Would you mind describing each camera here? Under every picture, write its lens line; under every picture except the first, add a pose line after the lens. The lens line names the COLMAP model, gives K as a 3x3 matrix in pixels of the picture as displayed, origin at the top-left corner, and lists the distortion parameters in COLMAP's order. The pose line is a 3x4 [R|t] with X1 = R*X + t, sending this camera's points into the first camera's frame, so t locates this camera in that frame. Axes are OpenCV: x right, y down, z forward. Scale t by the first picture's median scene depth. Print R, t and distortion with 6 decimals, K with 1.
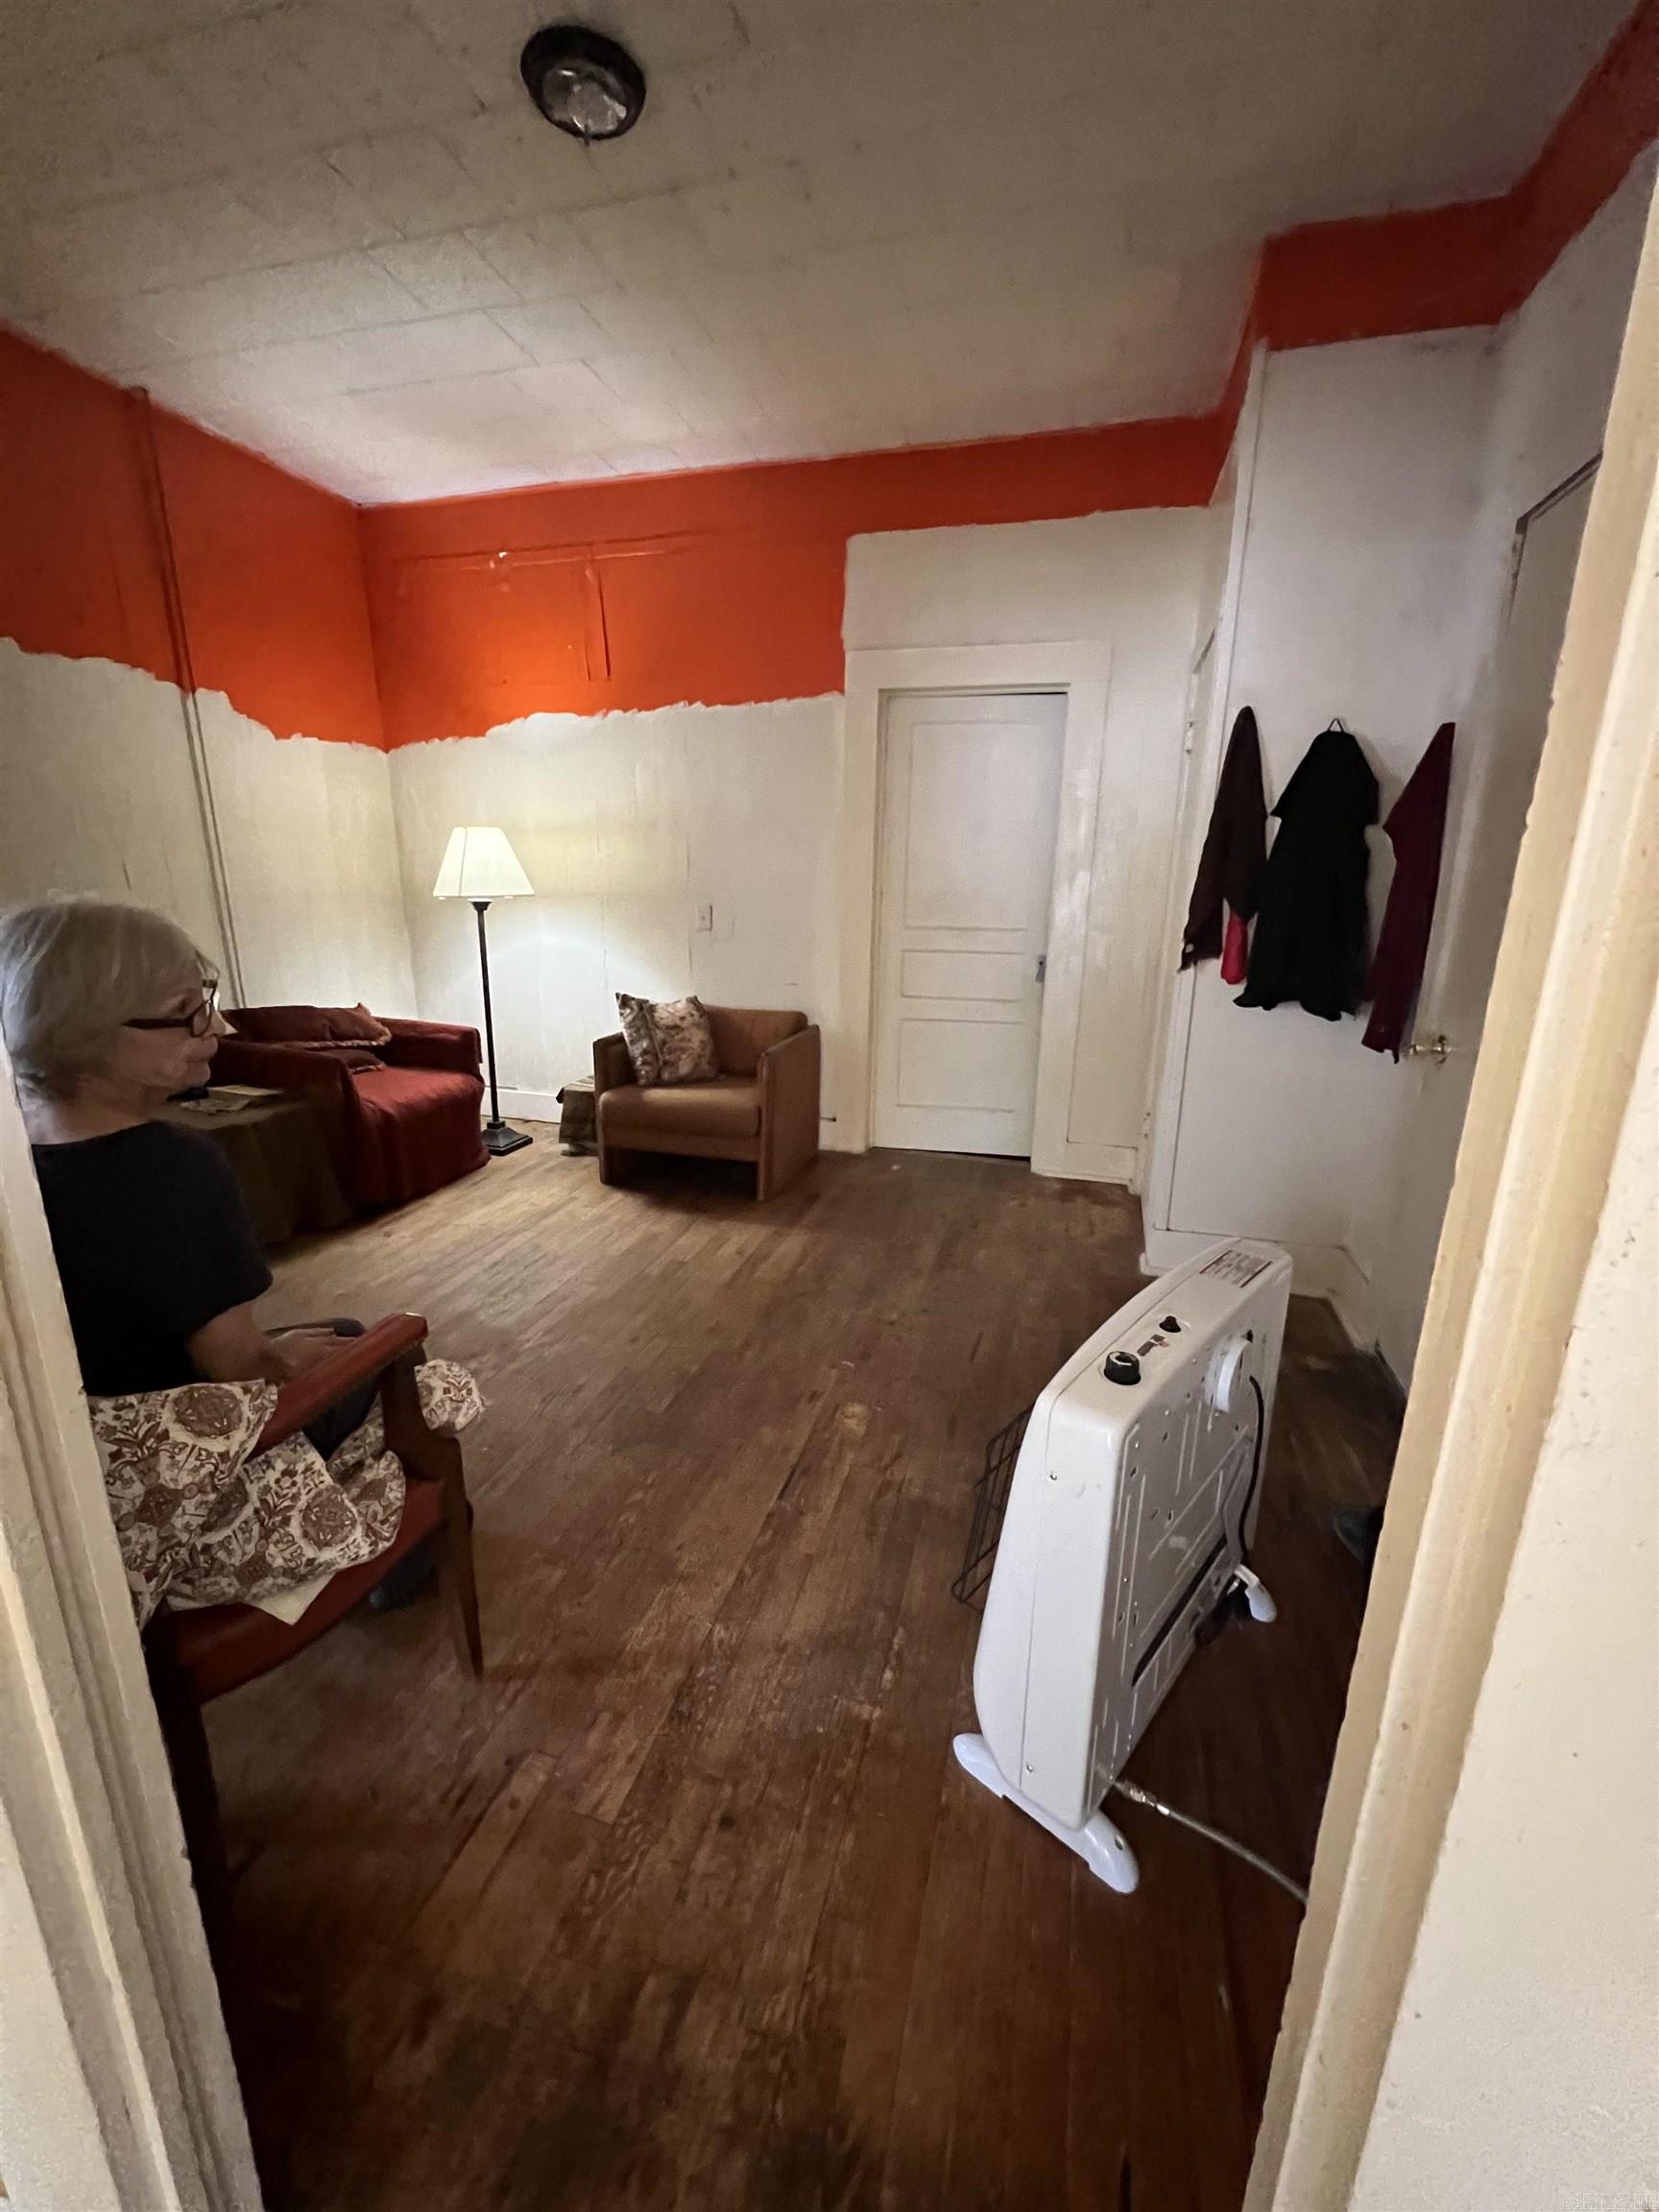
lens RADIAL K [[884.9, 0, 826.3], [0, 884.9, 1103.6], [0, 0, 1]] dist [0.001959, -0.000557]
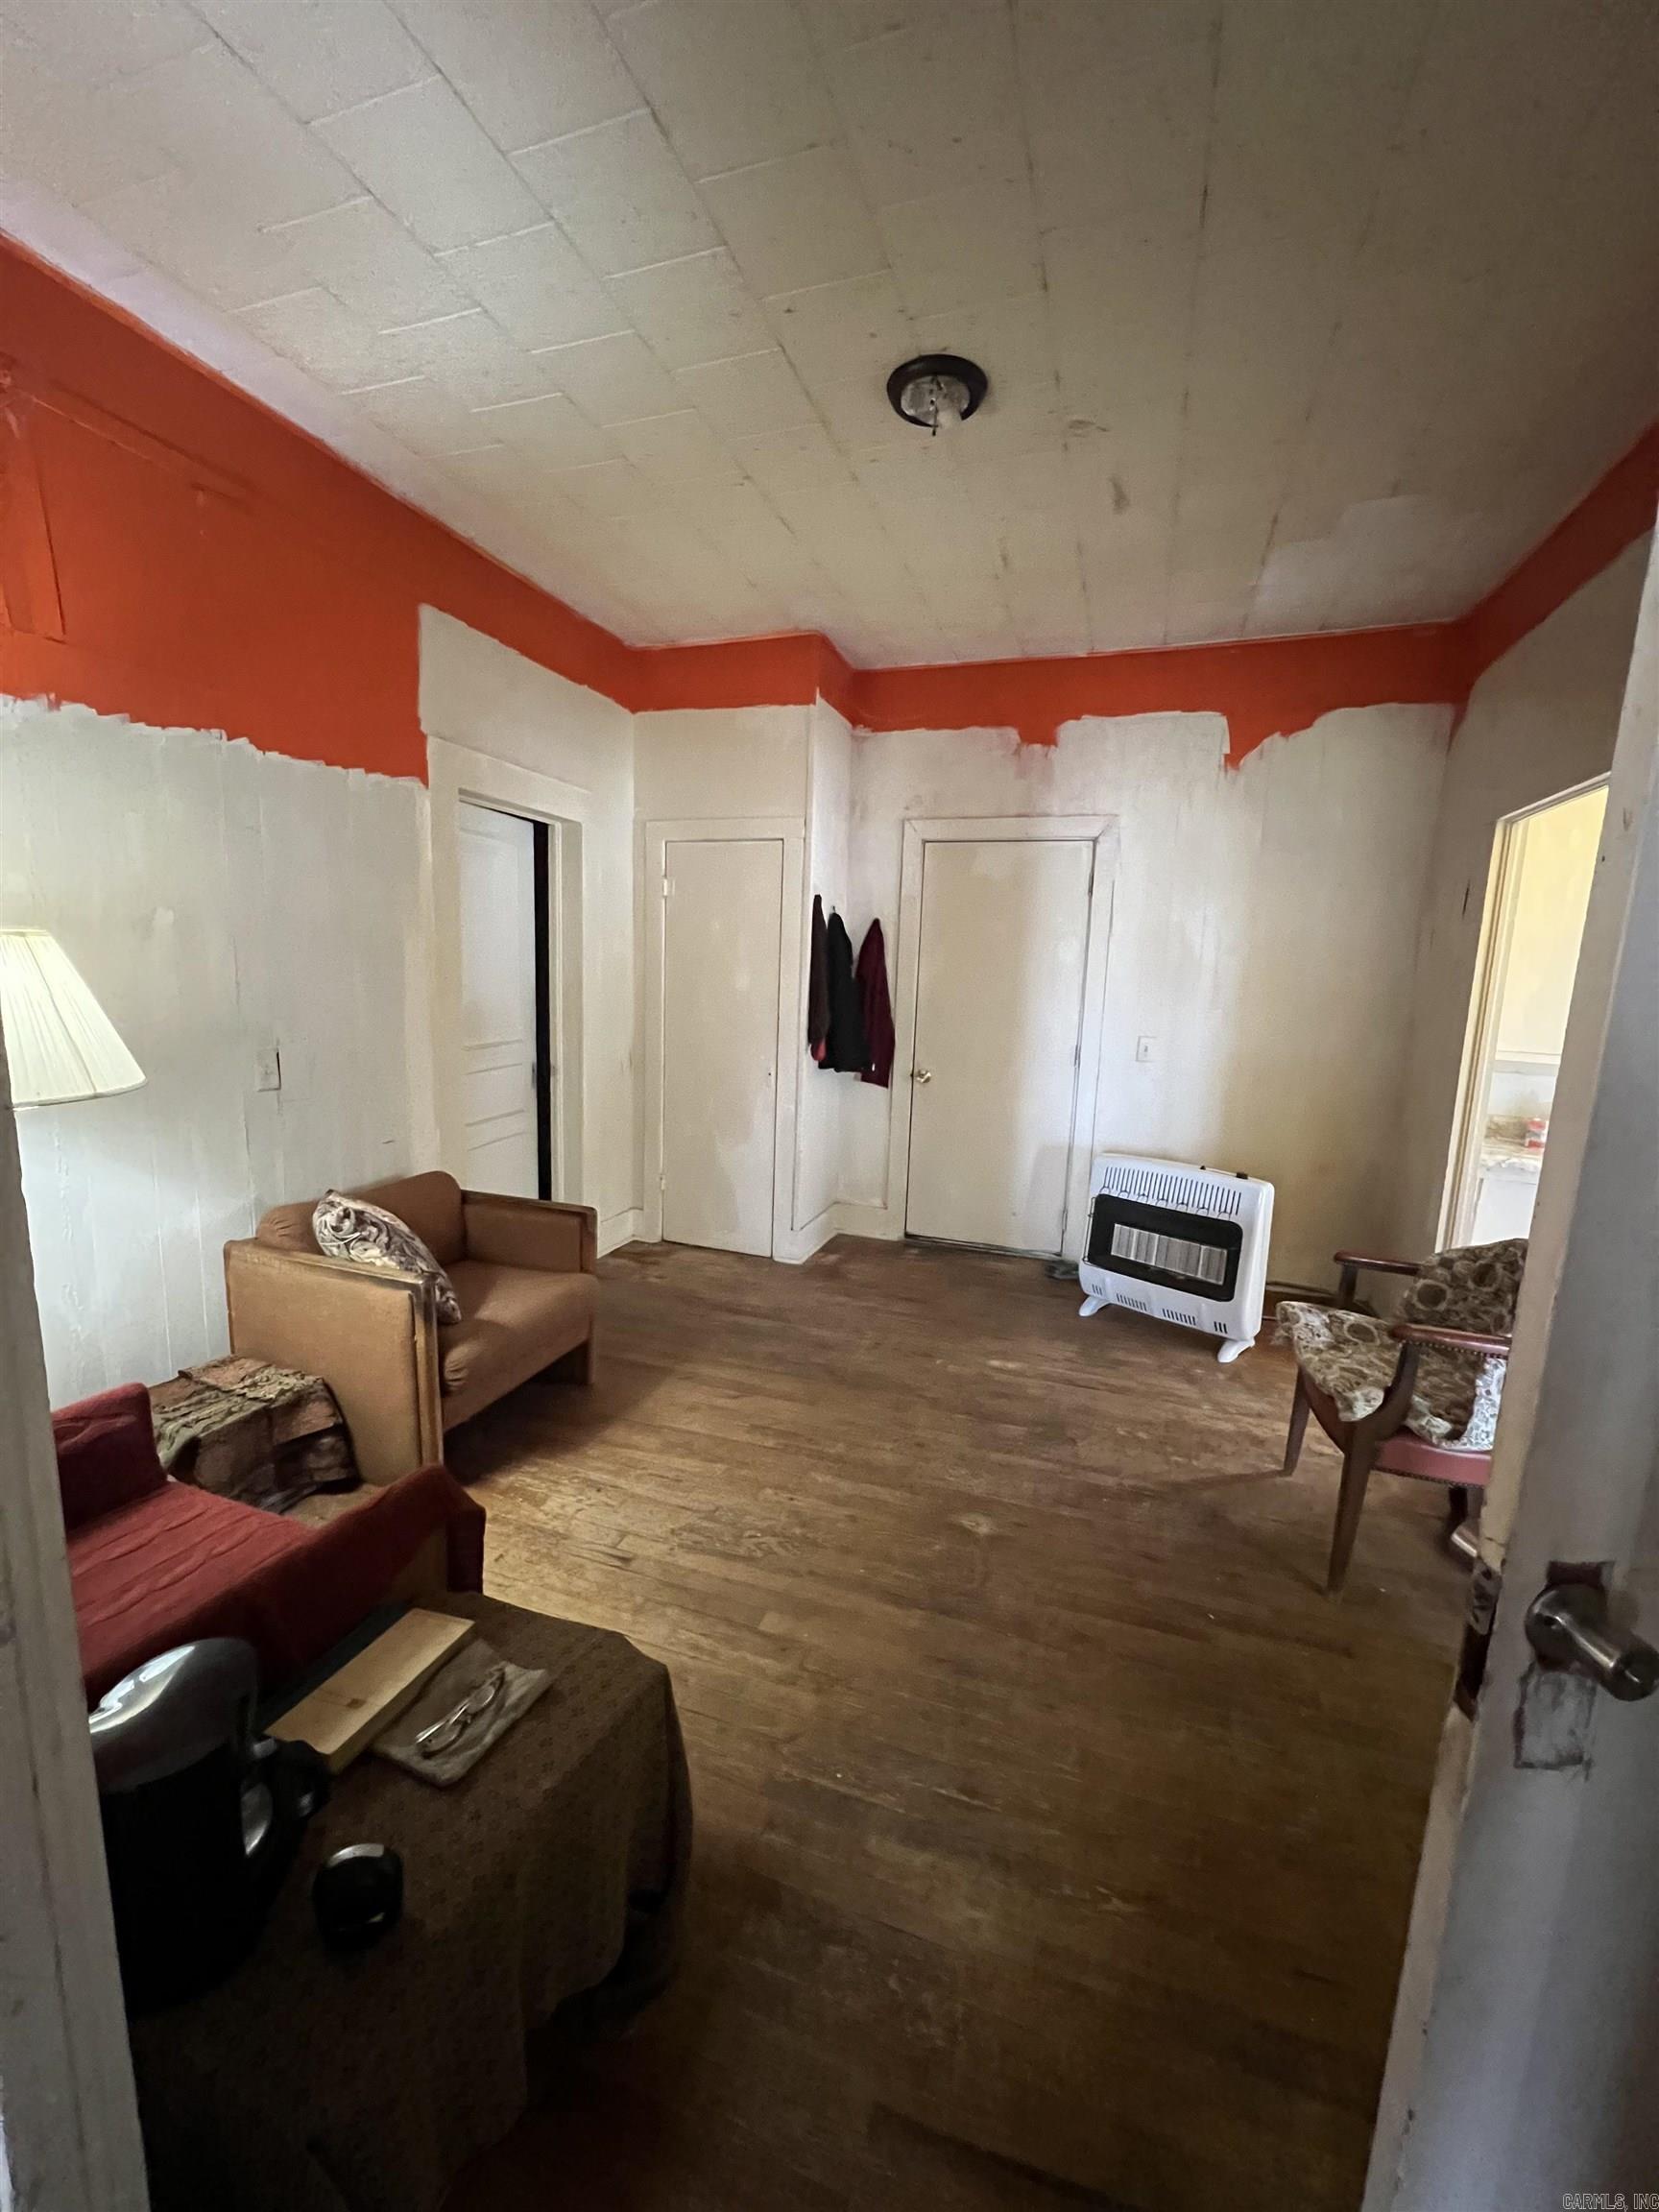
lens RADIAL K [[884.9, 0, 822.6], [0, 884.9, 1108.0], [0, 0, 1]] dist [0.001959, -0.000557]
pose [[0.060233, -0.172831, 0.983108, -0.923521], [0.221560, 0.962643, 0.155659, -0.245875], [-0.973285, 0.208441, 0.096275, 0.702853]]
